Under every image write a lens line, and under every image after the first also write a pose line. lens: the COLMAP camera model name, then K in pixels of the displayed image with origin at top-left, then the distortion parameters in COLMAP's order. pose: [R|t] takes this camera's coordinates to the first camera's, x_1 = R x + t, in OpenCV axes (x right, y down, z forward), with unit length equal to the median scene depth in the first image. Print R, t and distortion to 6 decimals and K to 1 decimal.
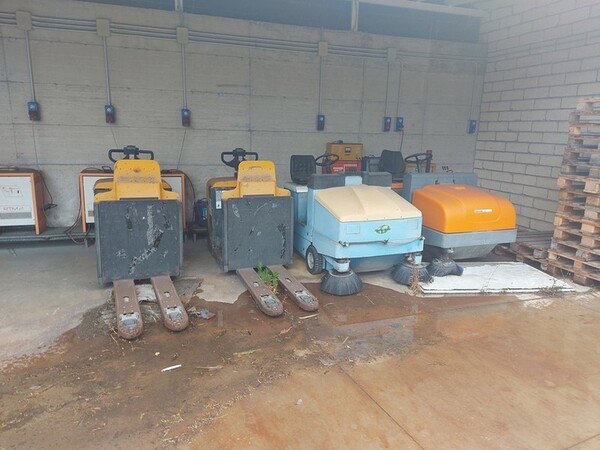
lens RADIAL K [[418.7, 0, 298.6], [0, 418.7, 226.6], [0, 0, 1]] dist [0.091855, -0.042386]
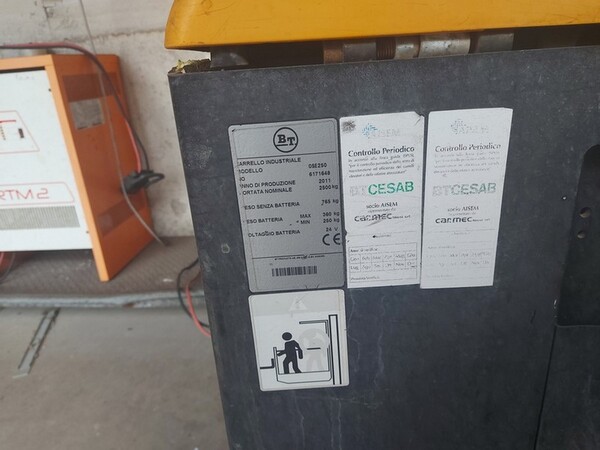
lens RADIAL K [[418.7, 0, 313.3], [0, 418.7, 223.0], [0, 0, 1]] dist [0.091855, -0.042386]
pose [[0.906980, 0.042358, -0.419037, -0.361591], [0.019961, 0.989489, 0.143225, -0.059151], [0.420700, -0.138267, 0.896601, 0.812158]]
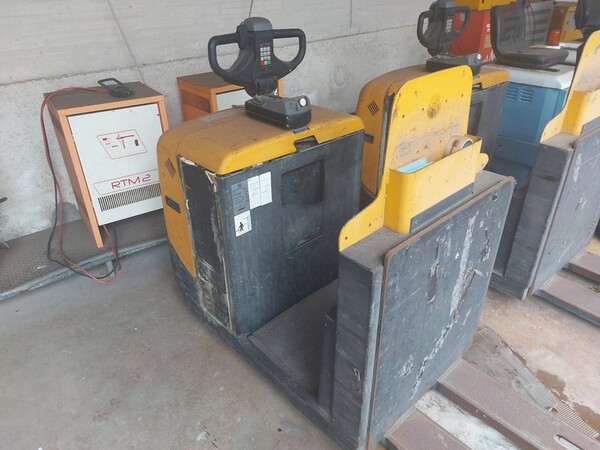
lens RADIAL K [[418.7, 0, 299.6], [0, 418.7, 221.7], [0, 0, 1]] dist [0.091855, -0.042386]
pose [[0.946139, -0.210068, 0.246358, -0.426016], [0.126385, 0.940197, 0.316316, -0.125883], [-0.298073, -0.268143, 0.916107, 0.570683]]
